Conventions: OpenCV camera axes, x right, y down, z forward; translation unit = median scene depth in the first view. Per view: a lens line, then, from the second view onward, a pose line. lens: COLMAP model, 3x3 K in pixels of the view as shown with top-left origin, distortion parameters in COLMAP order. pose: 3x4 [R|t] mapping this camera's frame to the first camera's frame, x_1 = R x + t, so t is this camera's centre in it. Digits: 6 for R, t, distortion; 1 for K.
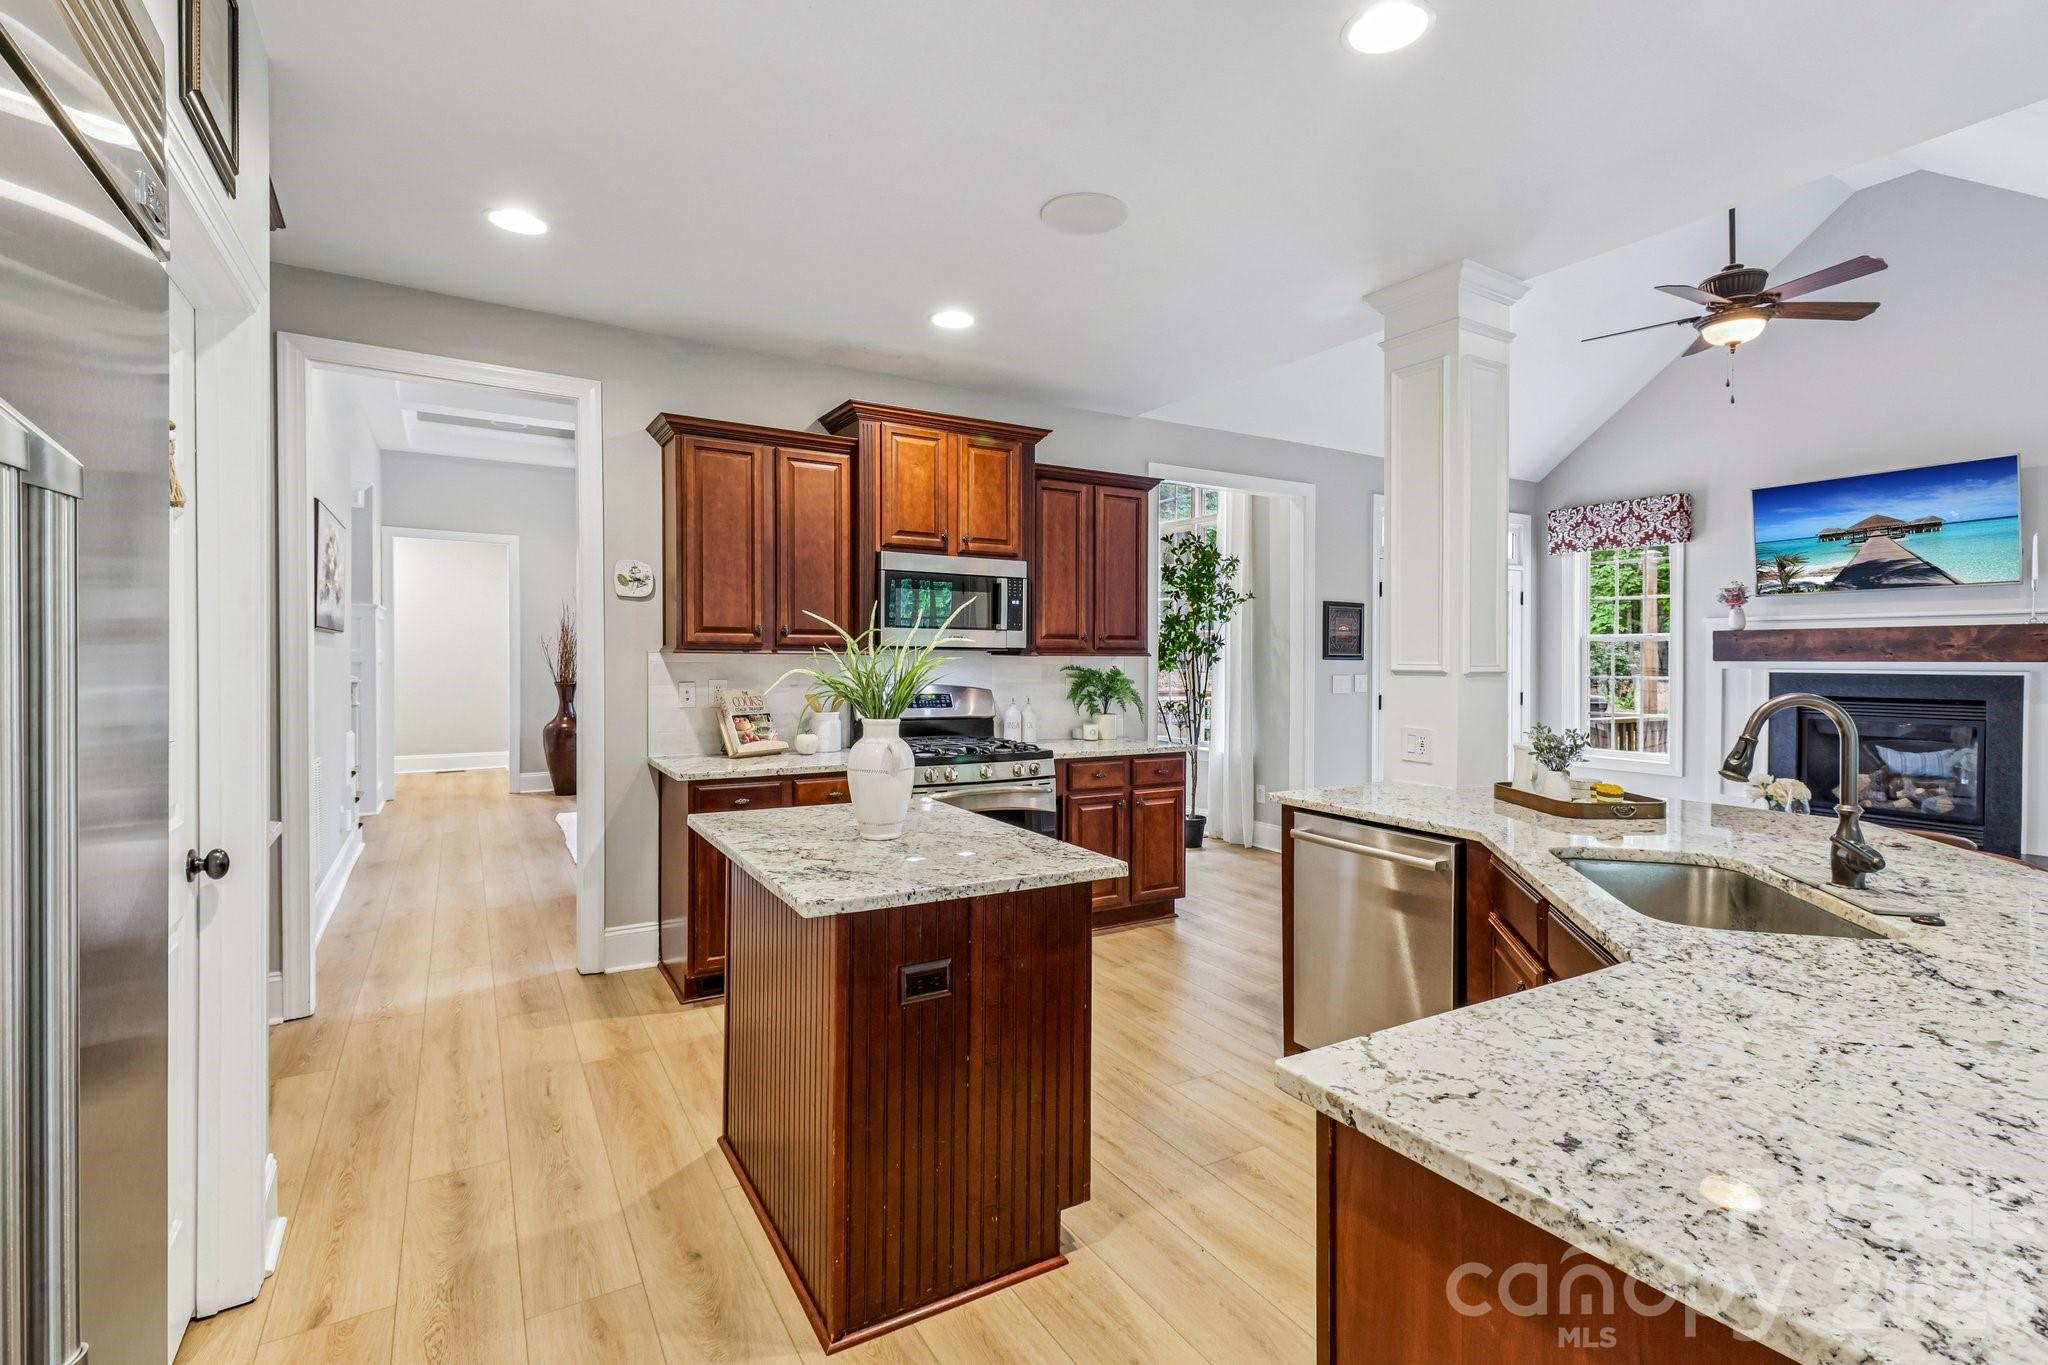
lens RADIAL K [[946.1, 0, 1032.9], [0, 946.1, 653.6], [0, 0, 1]] dist [0.000188, -0.000459]
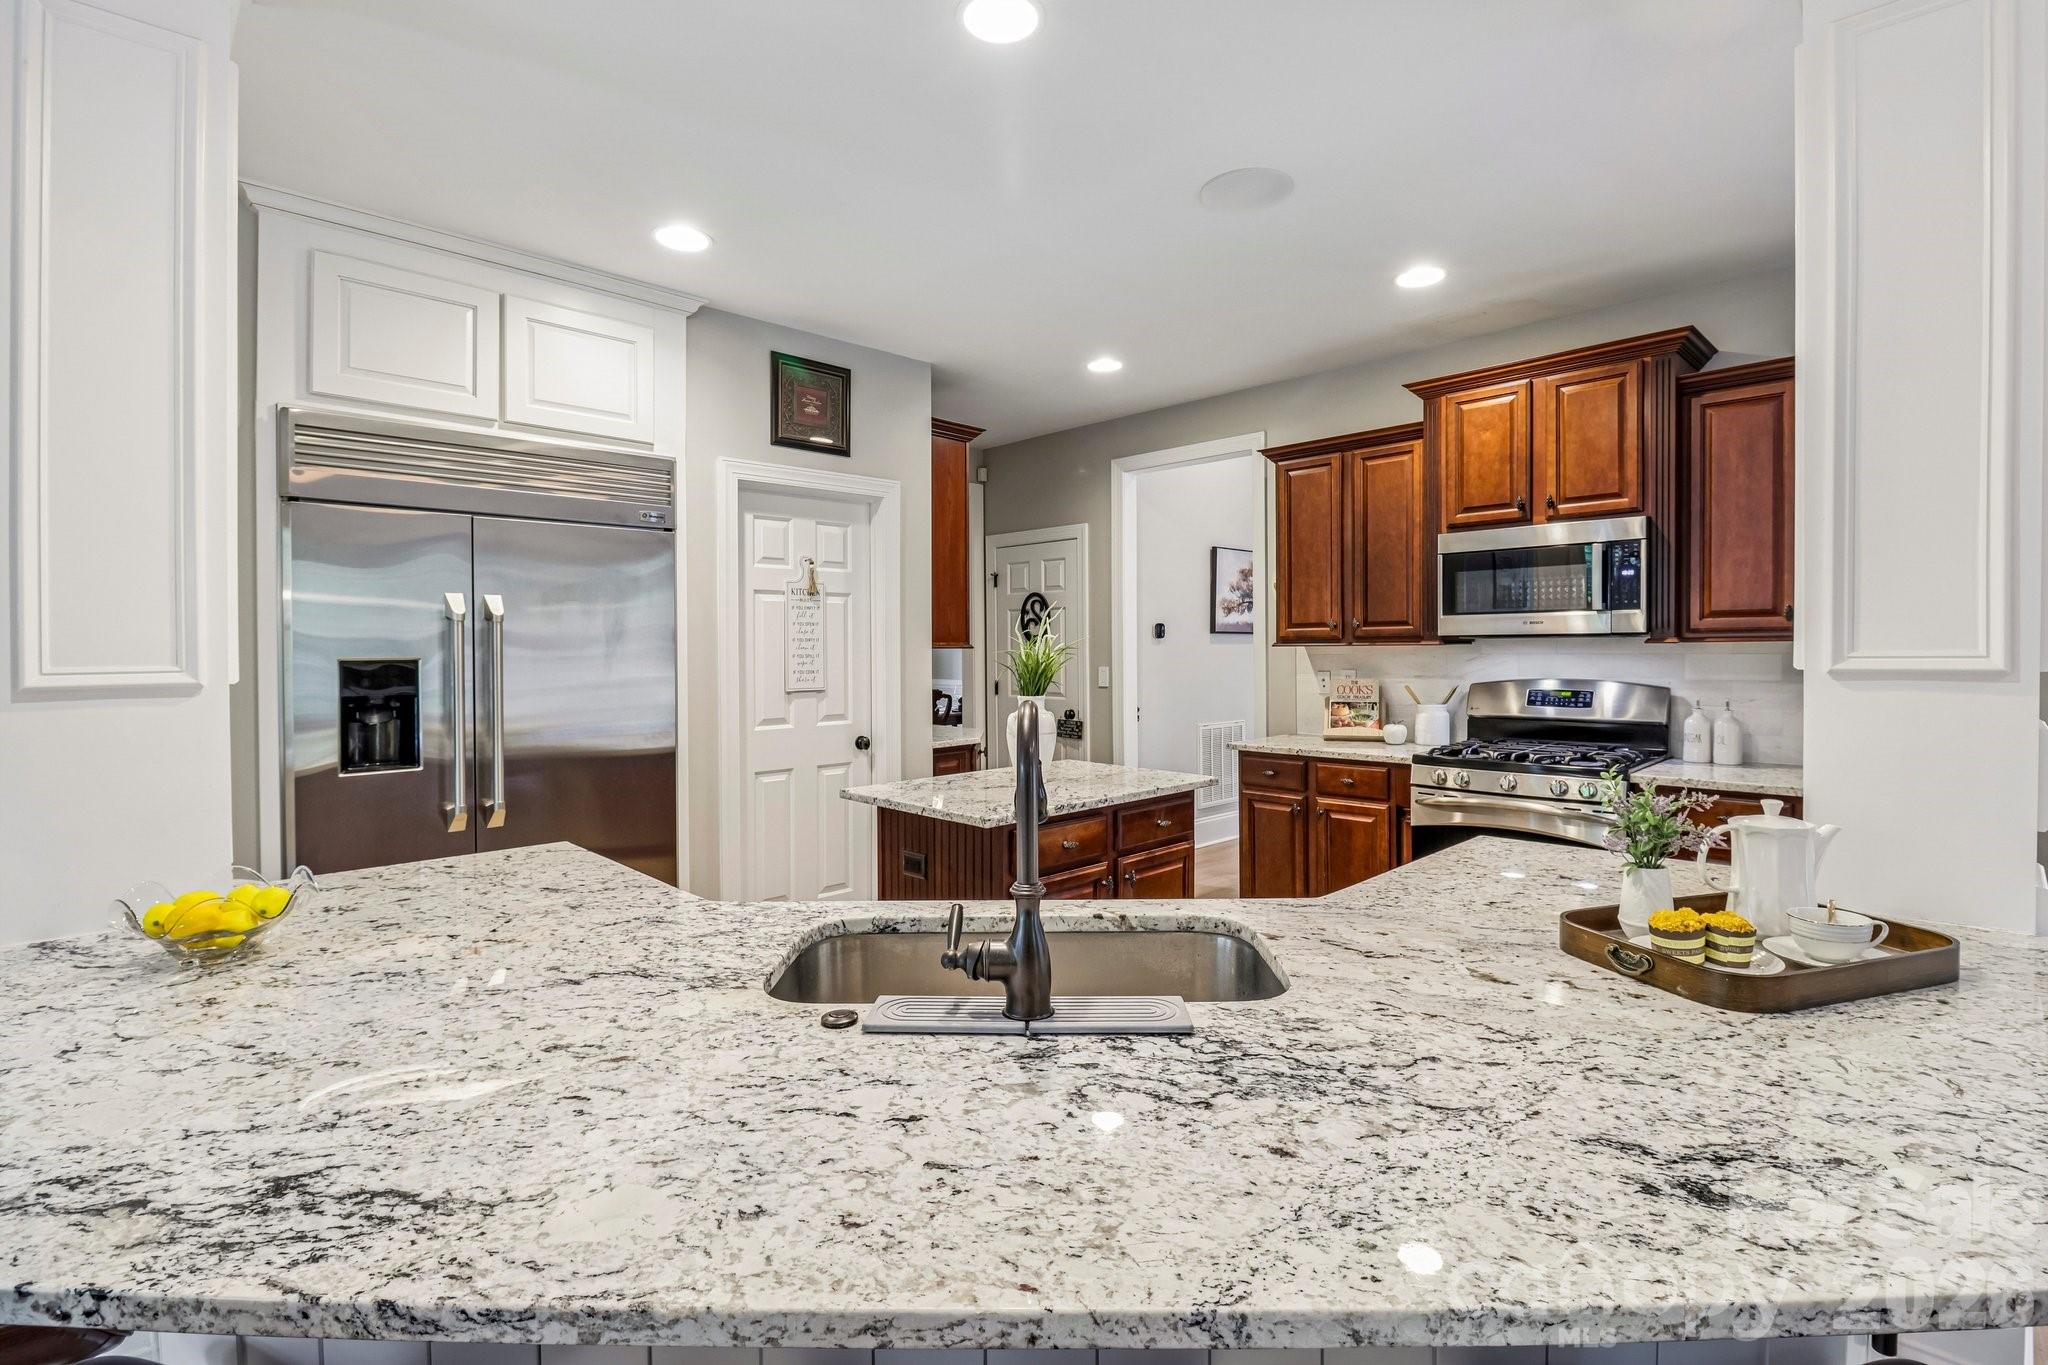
lens RADIAL K [[946.1, 0, 1032.9], [0, 946.1, 653.6], [0, 0, 1]] dist [0.000188, -0.000459]
pose [[0.219454, -0.004602, -0.975612, 0.651714], [0.014953, 0.999887, -0.001353, 0.004961], [0.975508, -0.014291, 0.219498, 0.389919]]
